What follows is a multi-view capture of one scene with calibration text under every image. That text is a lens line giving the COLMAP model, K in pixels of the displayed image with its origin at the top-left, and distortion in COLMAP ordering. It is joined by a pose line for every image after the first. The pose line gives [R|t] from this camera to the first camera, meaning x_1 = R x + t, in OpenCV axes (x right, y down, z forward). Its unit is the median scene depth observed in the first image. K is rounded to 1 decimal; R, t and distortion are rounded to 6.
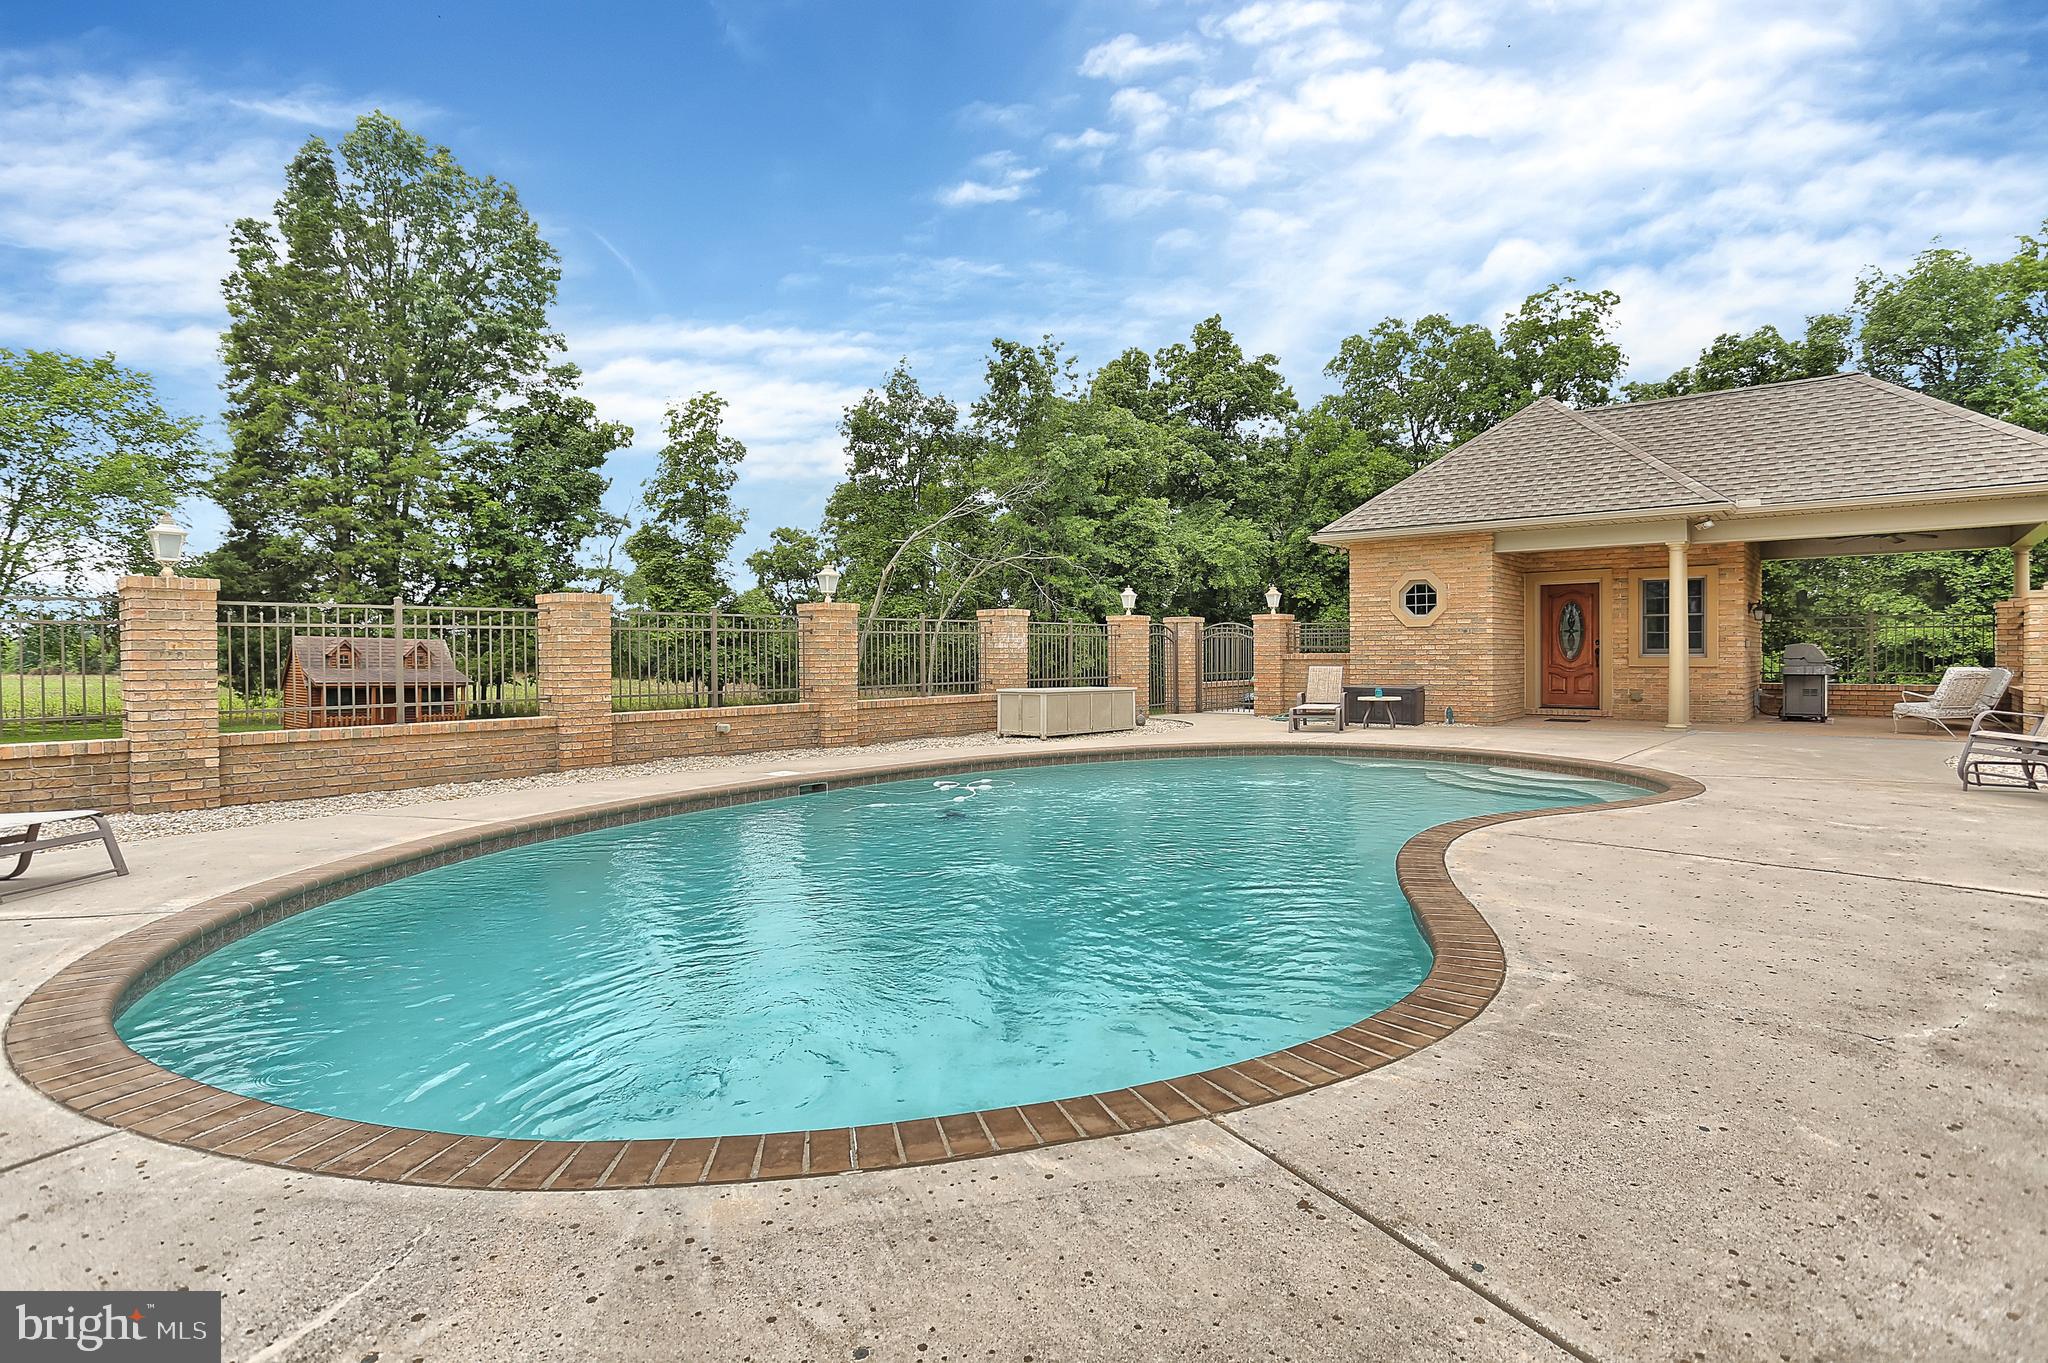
lens RADIAL K [[1069.0, 0, 1029.2], [0, 1069.0, 683.2], [0, 0, 1]] dist [0.001093, 0.000000]
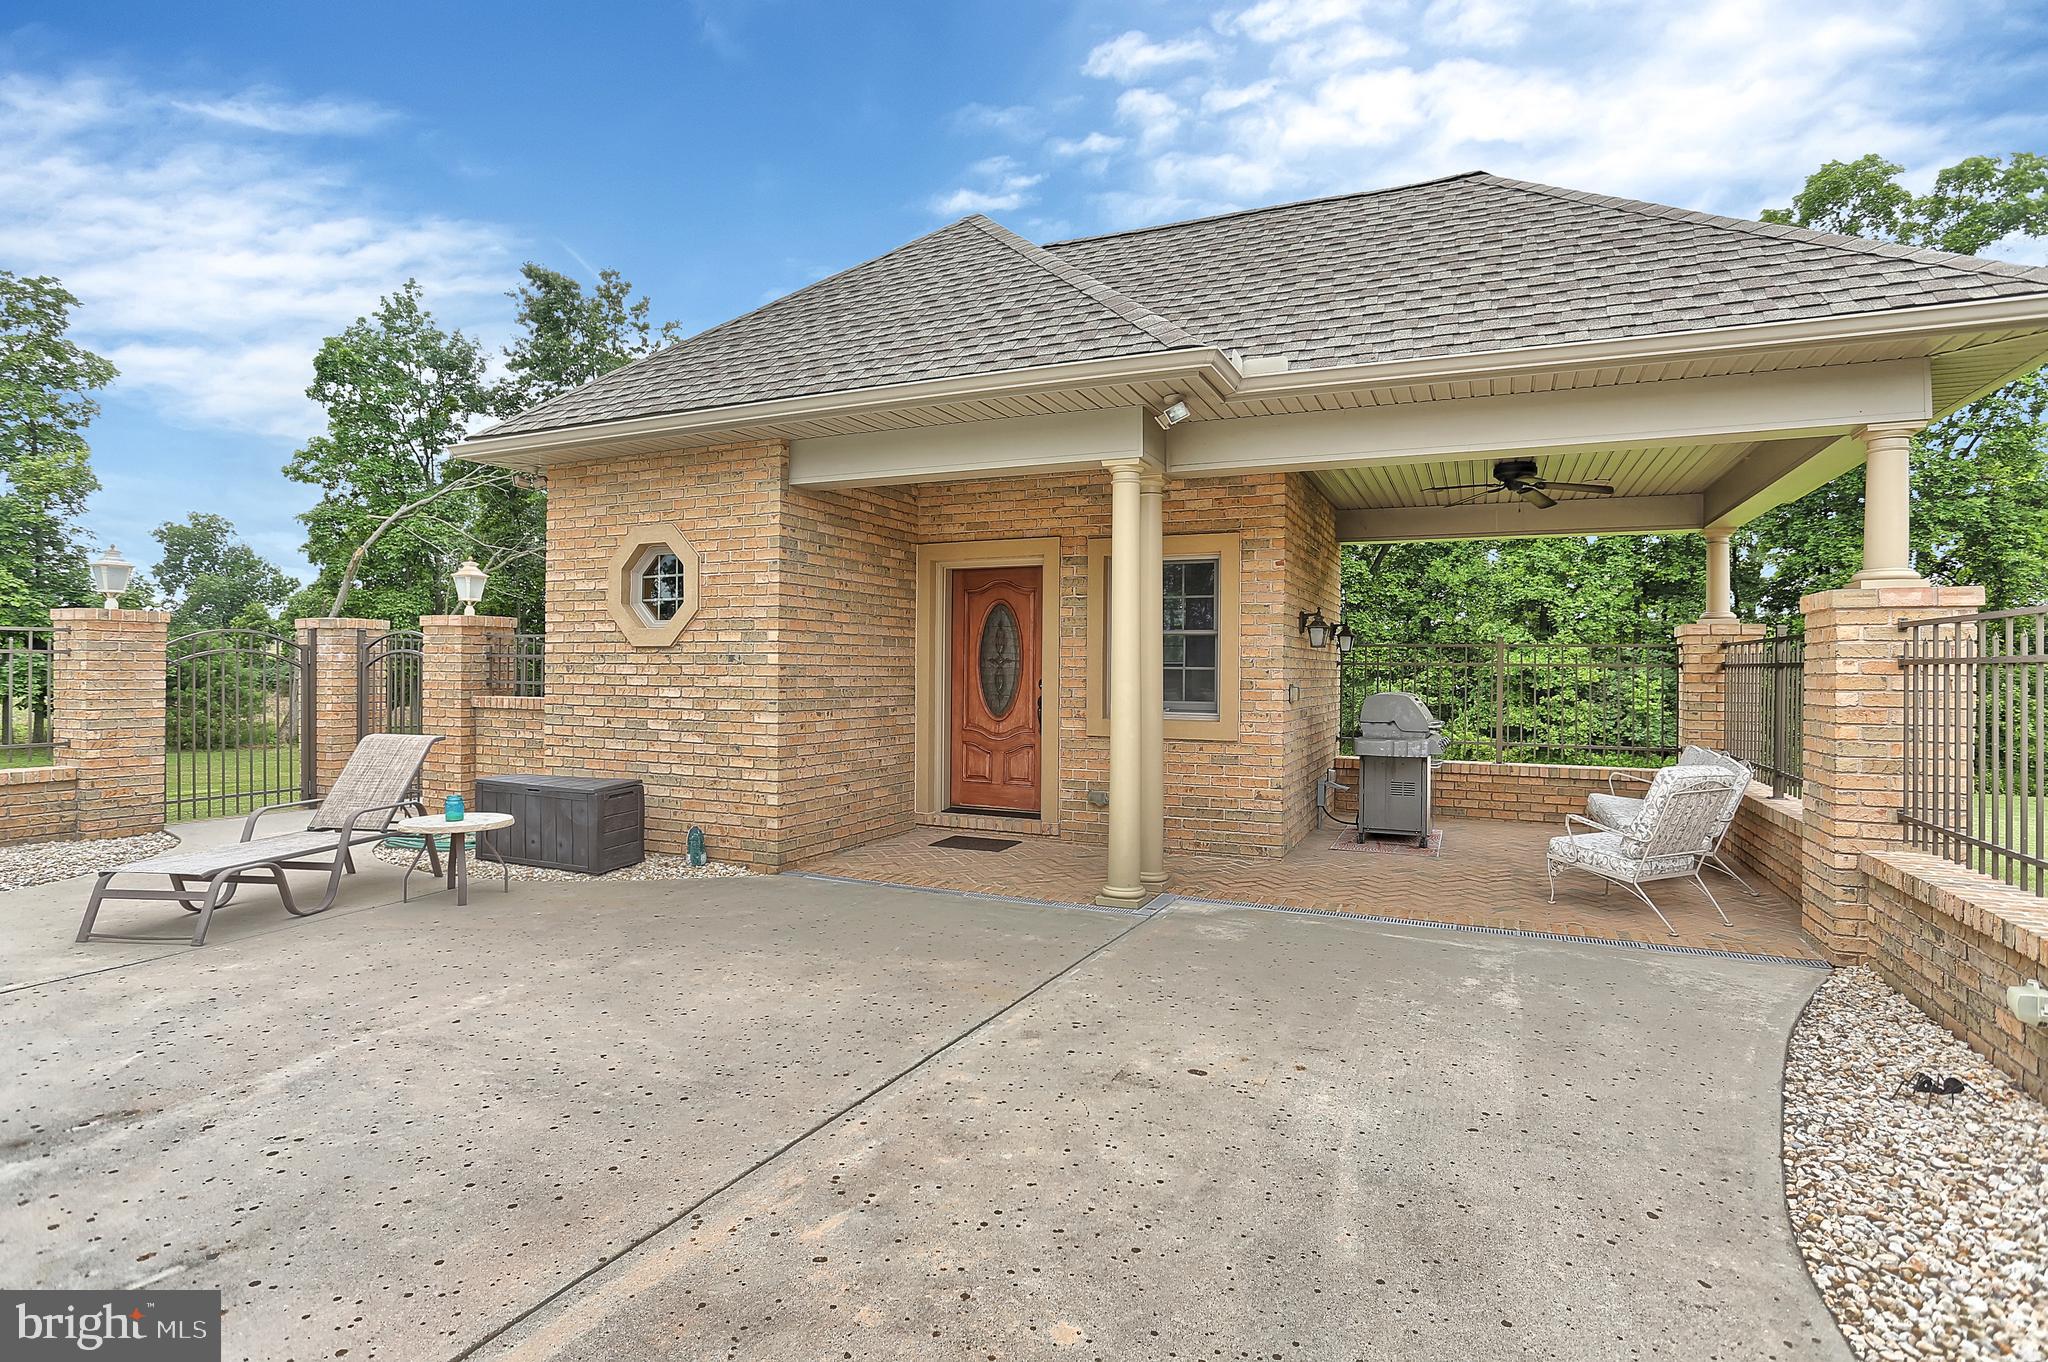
lens RADIAL K [[1069.0, 0, 1027.9], [0, 1069.0, 669.8], [0, 0, 1]] dist [0.001093, 0.000000]
pose [[0.964998, 0.015668, 0.261789, 0.386307], [-0.008971, 0.999602, -0.026757, -0.030941], [-0.262104, 0.023472, 0.964754, 0.505185]]
